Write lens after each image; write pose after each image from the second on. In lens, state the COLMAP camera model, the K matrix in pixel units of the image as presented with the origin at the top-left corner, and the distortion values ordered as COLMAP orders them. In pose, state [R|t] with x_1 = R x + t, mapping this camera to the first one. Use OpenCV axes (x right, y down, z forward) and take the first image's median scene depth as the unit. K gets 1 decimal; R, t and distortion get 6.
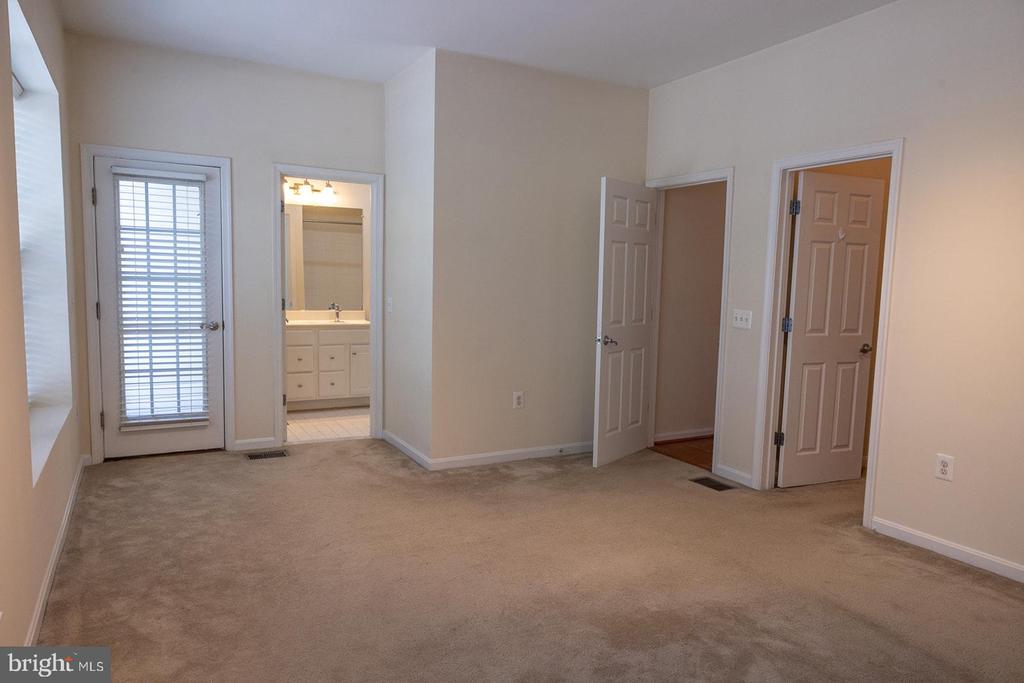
lens RADIAL K [[682.4, 0, 512.0], [0, 682.4, 341.5], [0, 0, 1]] dist [-0.004131, 0.002835]
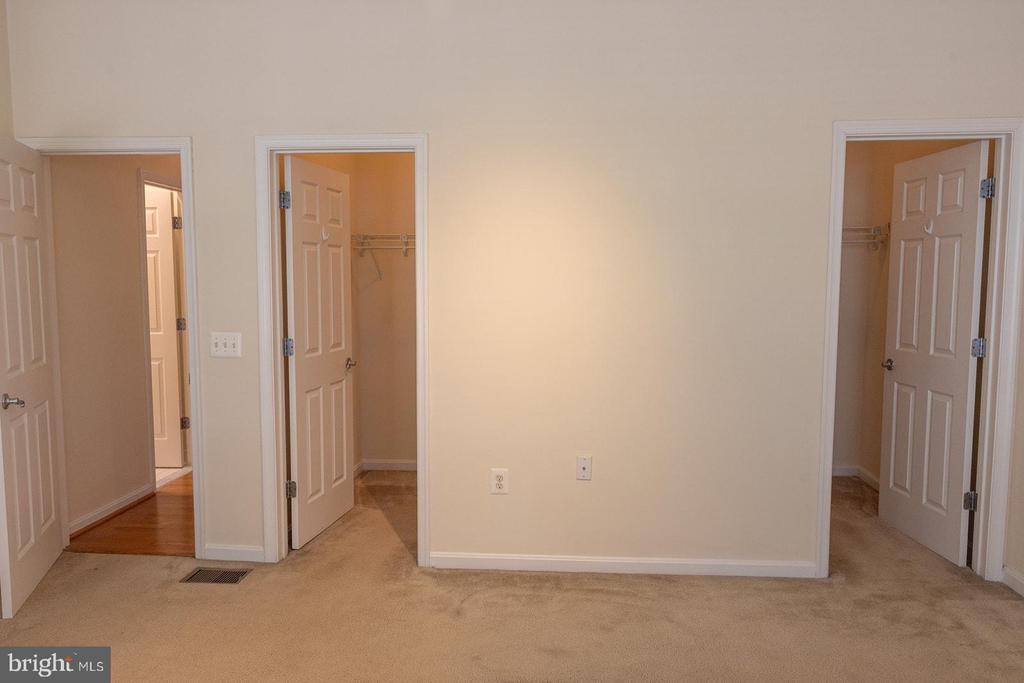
lens RADIAL K [[707.8, 0, 507.7], [0, 707.8, 339.0], [0, 0, 1]] dist [-0.001551, 0.004384]
pose [[0.549142, -0.092119, 0.830637, -0.134250], [0.088069, 0.994751, 0.052097, -0.051675], [-0.831076, 0.044545, 0.554372, 0.313799]]
